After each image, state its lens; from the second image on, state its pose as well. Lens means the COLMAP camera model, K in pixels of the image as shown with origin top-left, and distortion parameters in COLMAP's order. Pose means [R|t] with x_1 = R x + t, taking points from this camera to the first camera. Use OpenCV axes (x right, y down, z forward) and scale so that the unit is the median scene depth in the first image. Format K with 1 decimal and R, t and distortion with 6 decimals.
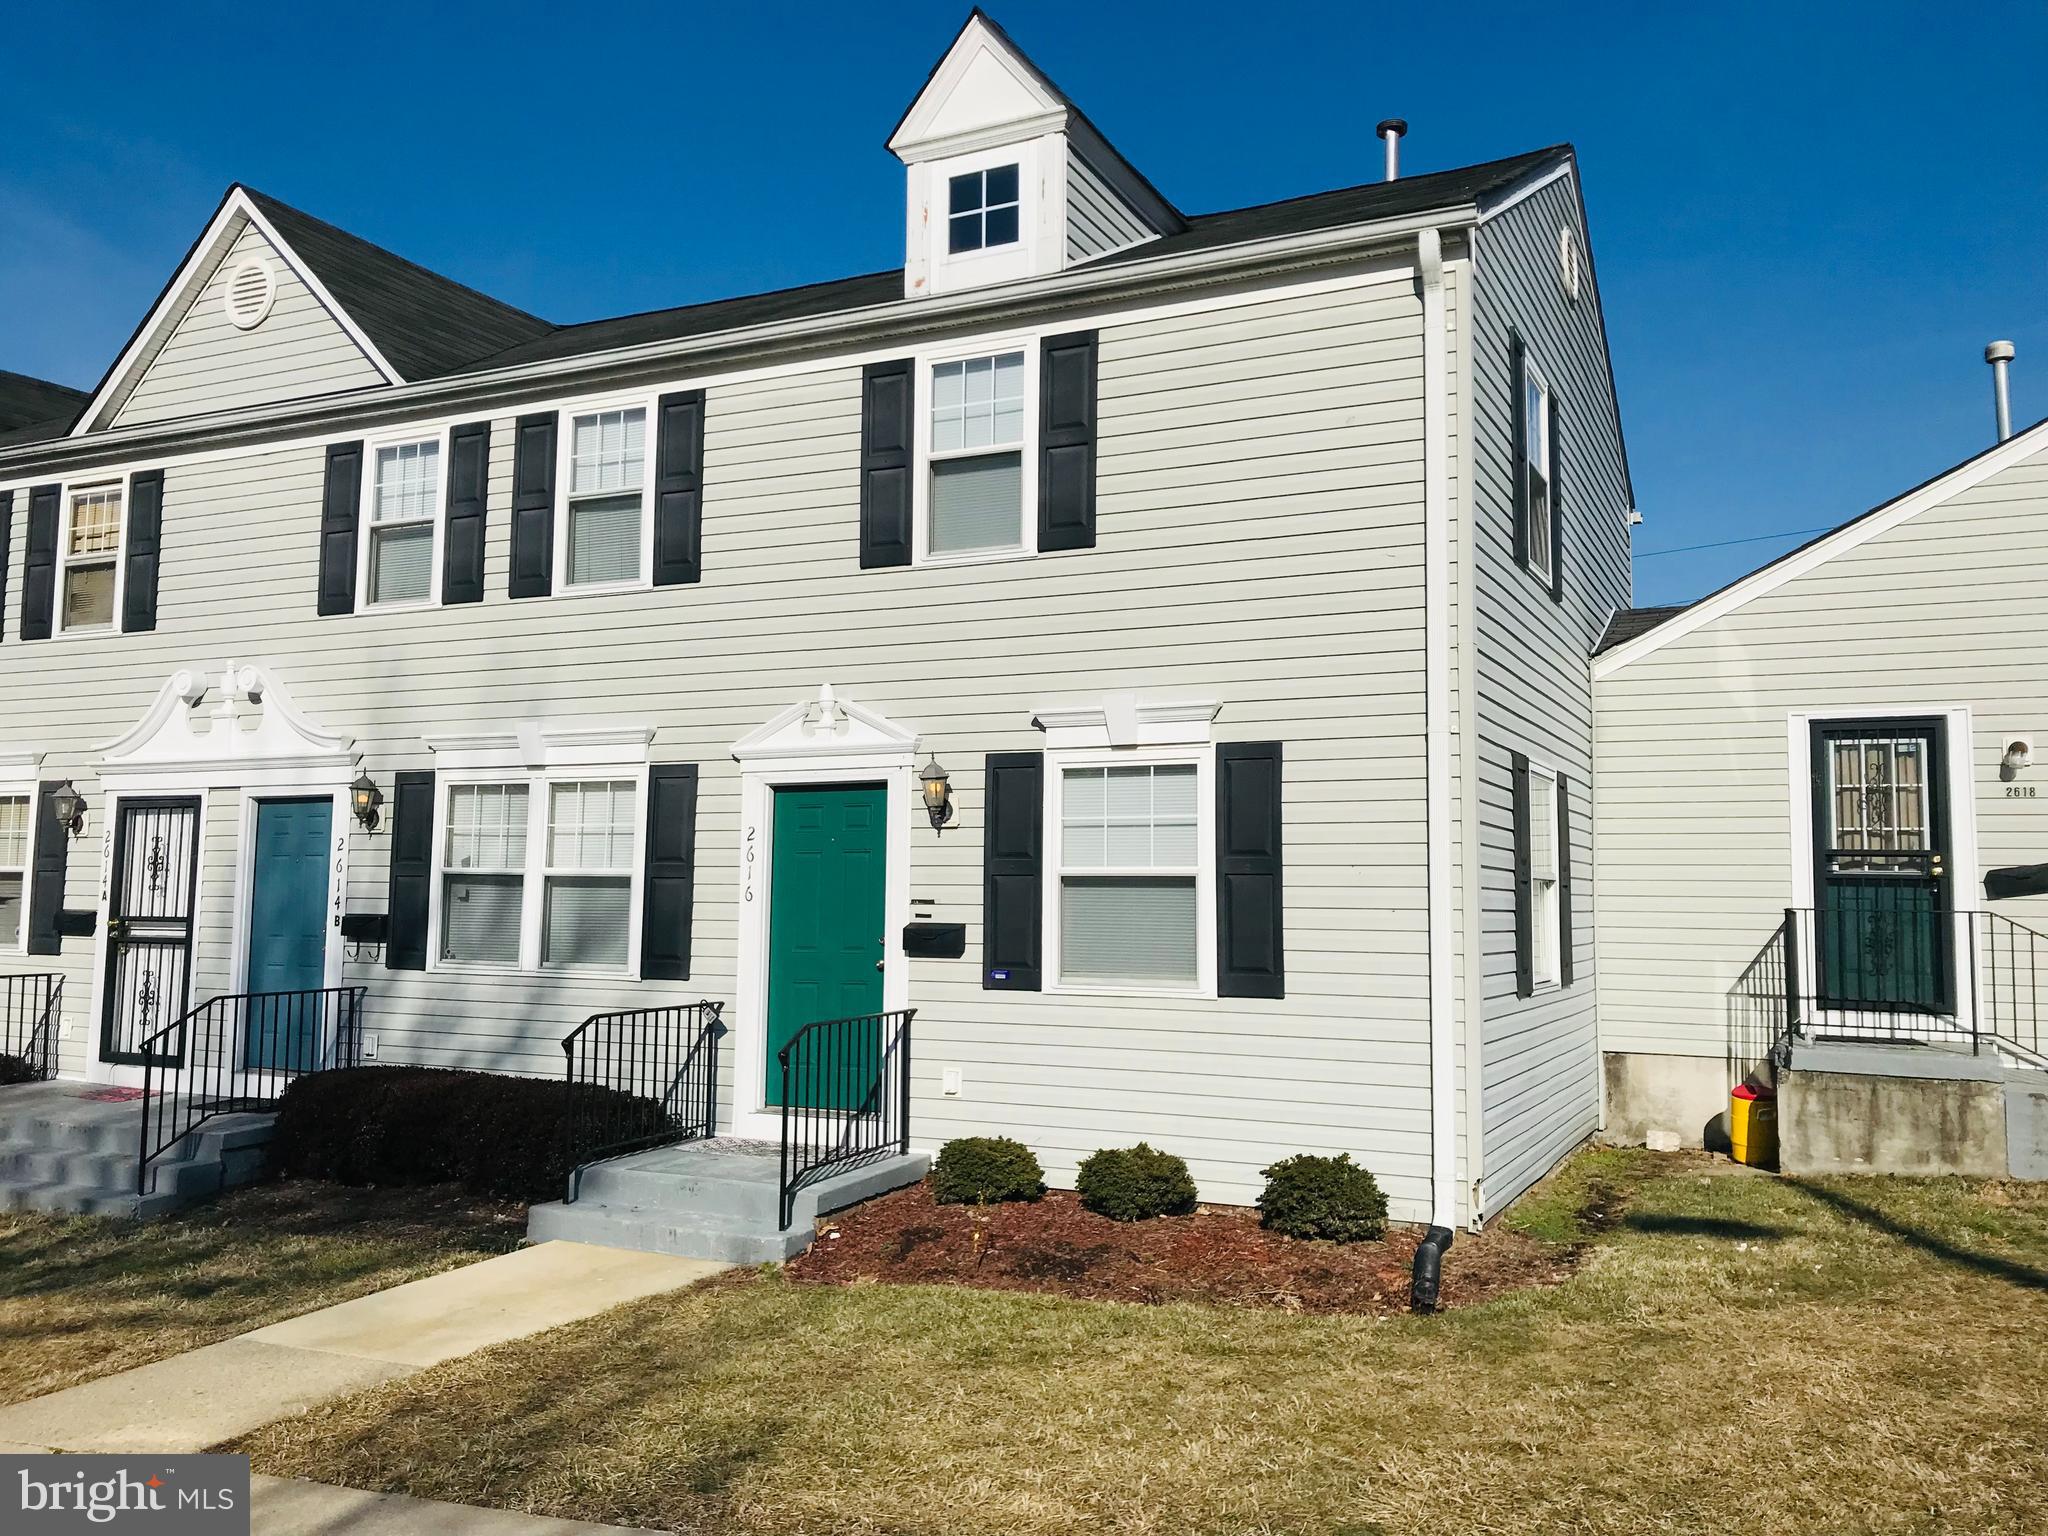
lens RADIAL K [[1682.2, 0, 1027.0], [0, 1682.2, 764.2], [0, 0, 1]] dist [0.027788, -0.016389]
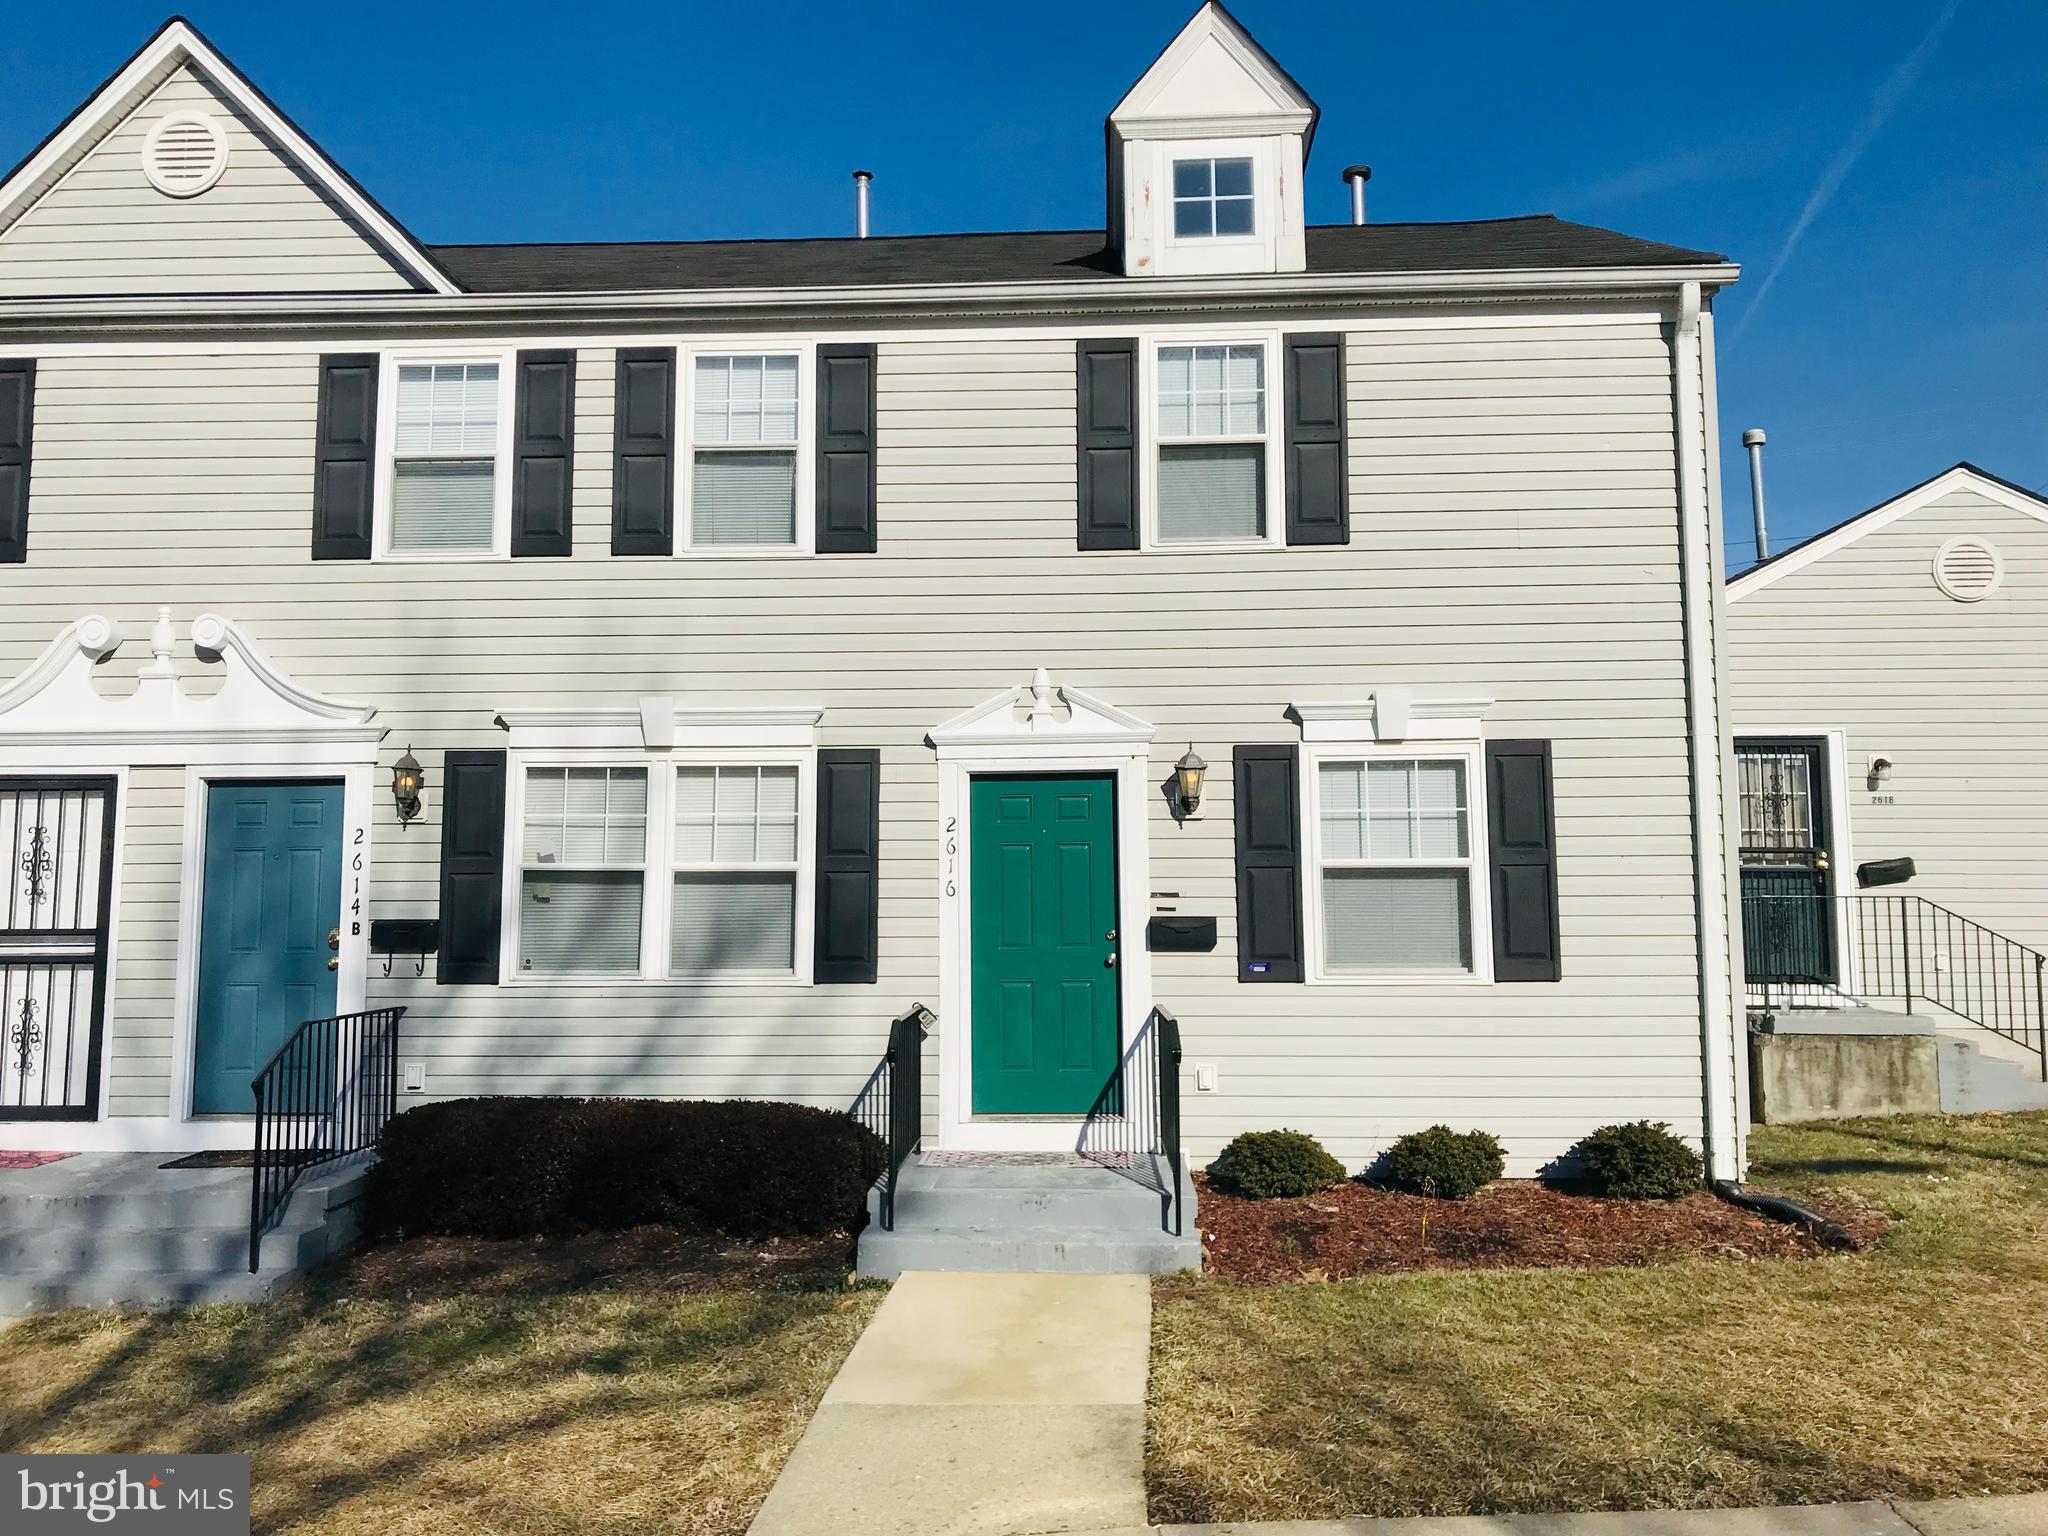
lens RADIAL K [[1682.2, 0, 1021.3], [0, 1682.2, 761.9], [0, 0, 1]] dist [0.027788, -0.016389]
pose [[0.920529, 0.022481, 0.390028, -0.473465], [-0.018796, 0.999735, -0.013263, 0.017300], [-0.390222, 0.004878, 0.920708, 0.120263]]
